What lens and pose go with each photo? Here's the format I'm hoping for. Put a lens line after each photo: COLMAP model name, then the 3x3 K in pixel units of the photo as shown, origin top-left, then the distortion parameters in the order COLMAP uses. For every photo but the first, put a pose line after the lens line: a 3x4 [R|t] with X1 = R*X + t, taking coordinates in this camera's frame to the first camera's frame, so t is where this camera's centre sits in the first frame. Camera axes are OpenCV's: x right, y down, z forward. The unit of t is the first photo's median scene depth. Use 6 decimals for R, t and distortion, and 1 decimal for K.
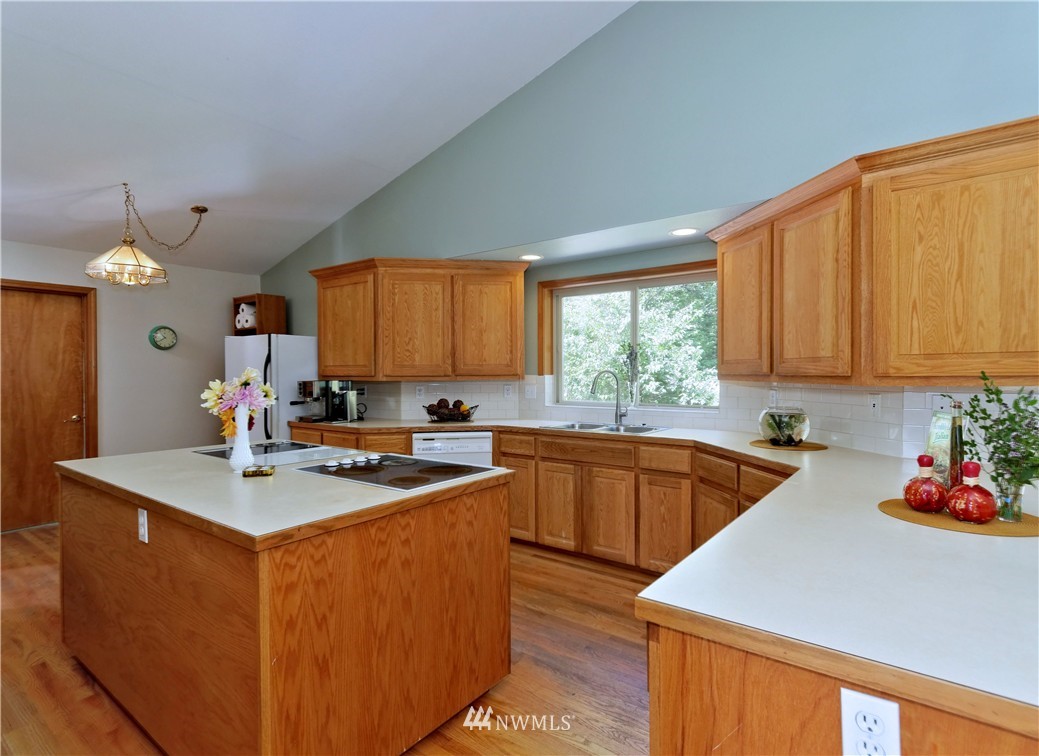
lens RADIAL K [[534.0, 0, 515.9], [0, 534.0, 379.0], [0, 0, 1]] dist [0.014464, -0.000573]
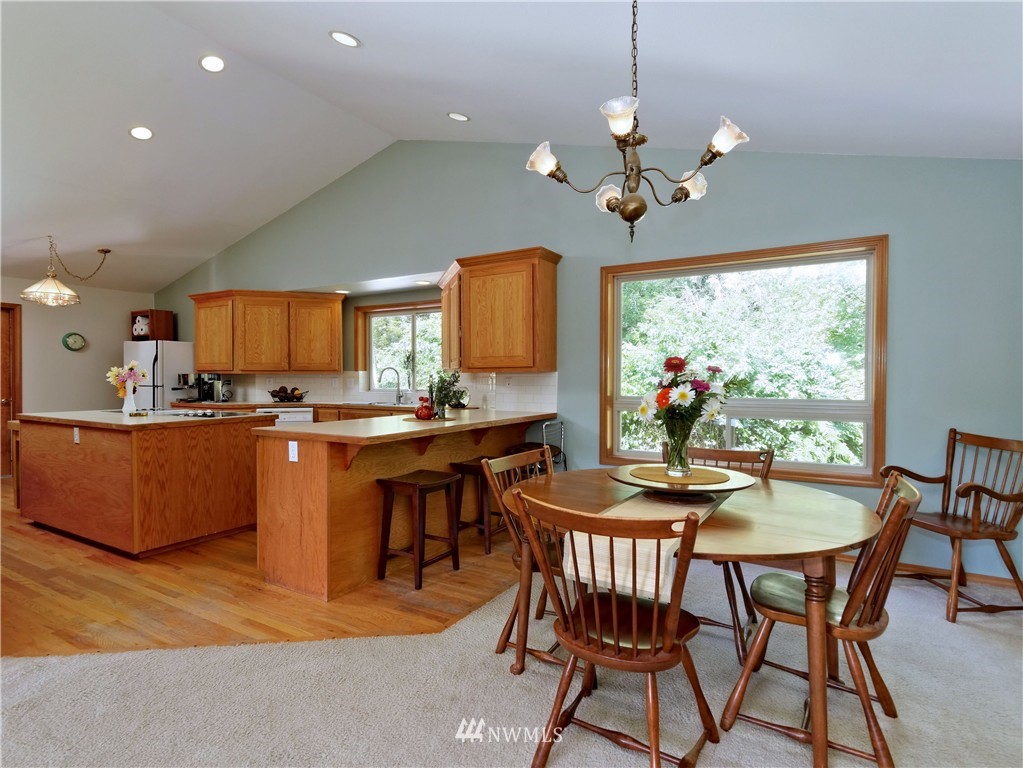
lens RADIAL K [[537.9, 0, 500.5], [0, 537.9, 383.2], [0, 0, 1]] dist [0.012320, -0.000076]
pose [[0.994568, 0.004424, 0.103993, 0.319883], [-0.004294, 0.999990, -0.001476, 0.029945], [-0.103999, 0.001021, 0.994577, -0.559160]]
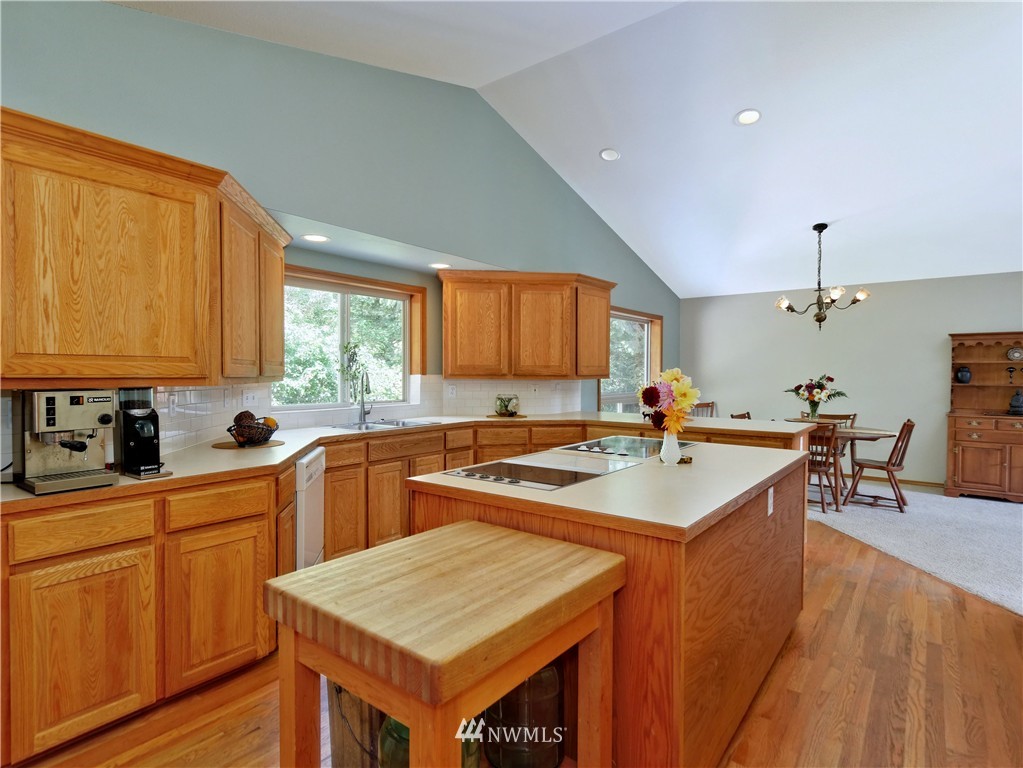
lens RADIAL K [[537.9, 0, 500.5], [0, 537.9, 383.2], [0, 0, 1]] dist [0.012320, -0.000076]
pose [[0.022376, -0.015673, 0.999627, -0.852621], [0.008086, 0.999847, 0.015495, -0.006038], [-0.999717, 0.007737, 0.022499, 0.706393]]
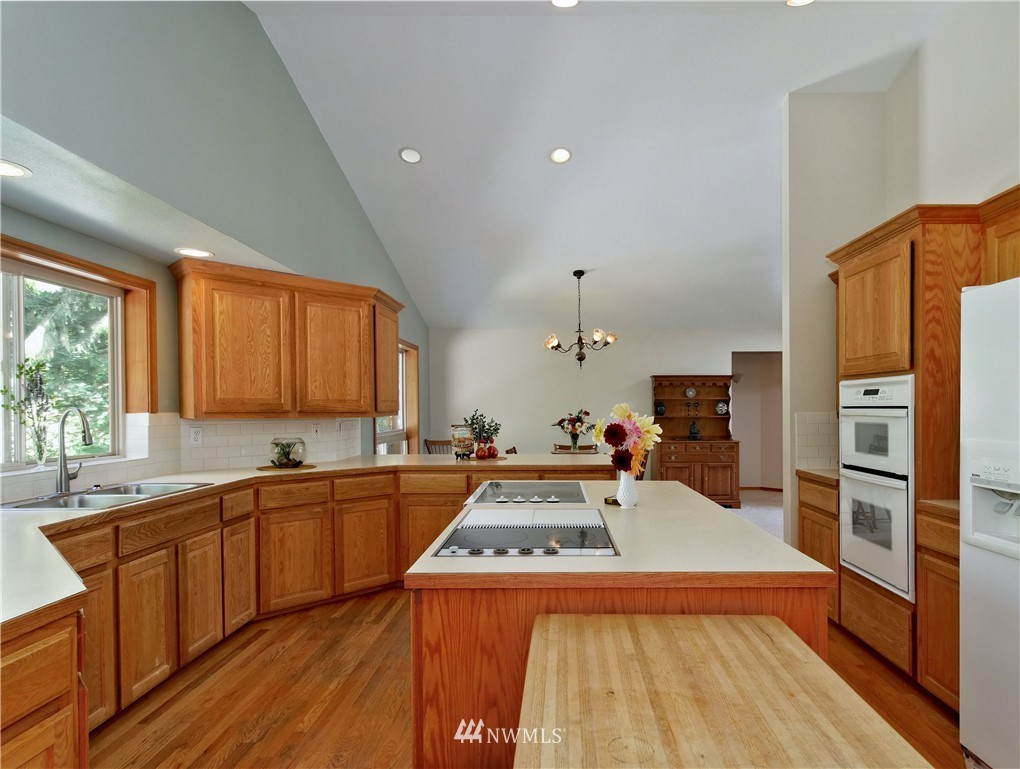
lens RADIAL K [[577.9, 0, 545.7], [0, 577.9, 413.8], [0, 0, 1]] dist [0.003720, -0.000193]
pose [[-0.590847, -0.002603, 0.806779, -0.685921], [0.013682, 0.999819, 0.013246, -0.009868], [-0.806667, 0.018865, -0.590705, 0.943577]]
